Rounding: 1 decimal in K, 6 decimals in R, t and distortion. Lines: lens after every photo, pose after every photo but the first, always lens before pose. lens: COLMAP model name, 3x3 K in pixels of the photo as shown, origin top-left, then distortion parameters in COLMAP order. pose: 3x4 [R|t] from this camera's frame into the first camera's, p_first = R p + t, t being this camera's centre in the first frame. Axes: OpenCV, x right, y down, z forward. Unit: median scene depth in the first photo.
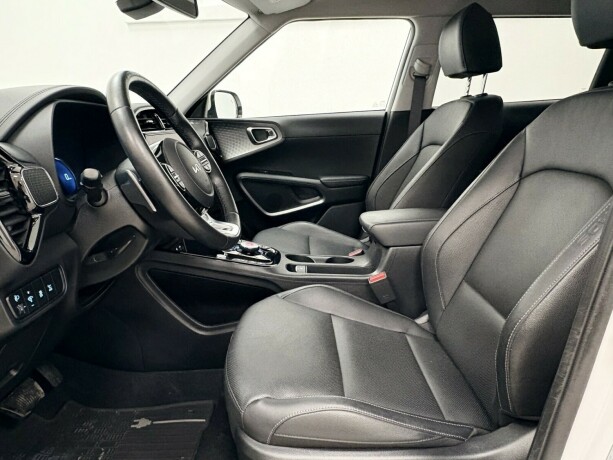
lens RADIAL K [[431.3, 0, 301.6], [0, 431.3, 225.8], [0, 0, 1]] dist [0.037592, 0.004709]
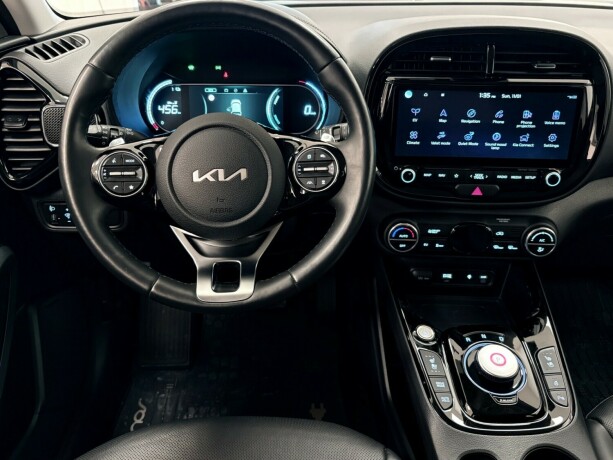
lens RADIAL K [[525.7, 0, 308.3], [0, 525.7, 234.9], [0, 0, 1]] dist [0.041069, -0.073859]
pose [[0.039853, 0.532940, -0.845214, 0.255159], [-0.243455, 0.825573, 0.509076, -0.277915], [0.969093, 0.185483, 0.162648, 0.607641]]
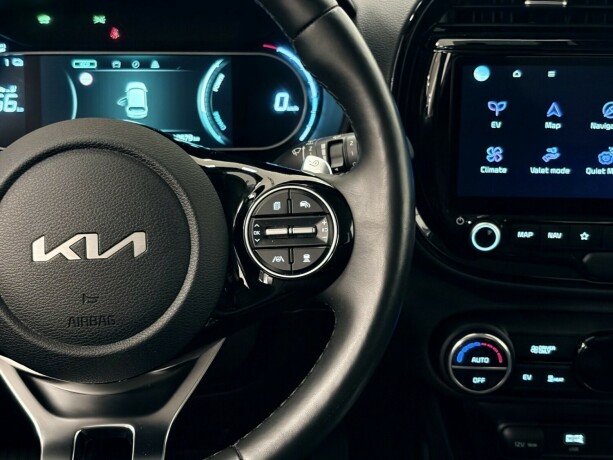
lens RADIAL K [[1037.1, 0, 310.3], [0, 1037.1, 231.6], [0, 0, 1]] dist [0.103356, 0.000000]
pose [[0.050533, 0.454395, -0.889366, 0.226486], [-0.239236, 0.870085, 0.430950, -0.283273], [0.969645, 0.190991, 0.152676, 0.619028]]
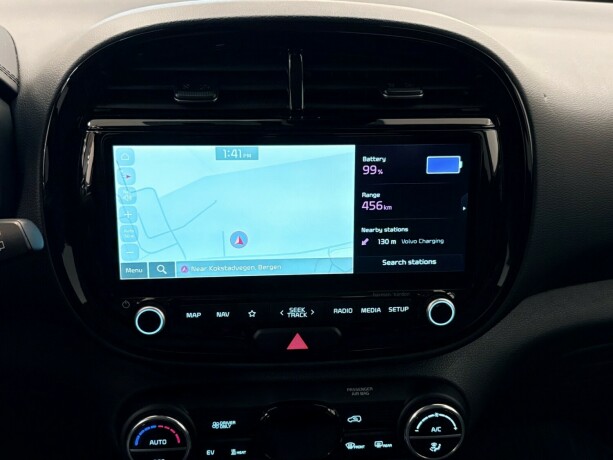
lens RADIAL K [[693.0, 0, 310.3], [0, 693.0, 228.2], [0, 0, 1]] dist [0.033644, 0.000000]
pose [[0.184081, 0.423938, -0.886787, 0.062227], [-0.260437, 0.890995, 0.371888, -0.263774], [0.947780, 0.162494, 0.274424, 0.760220]]
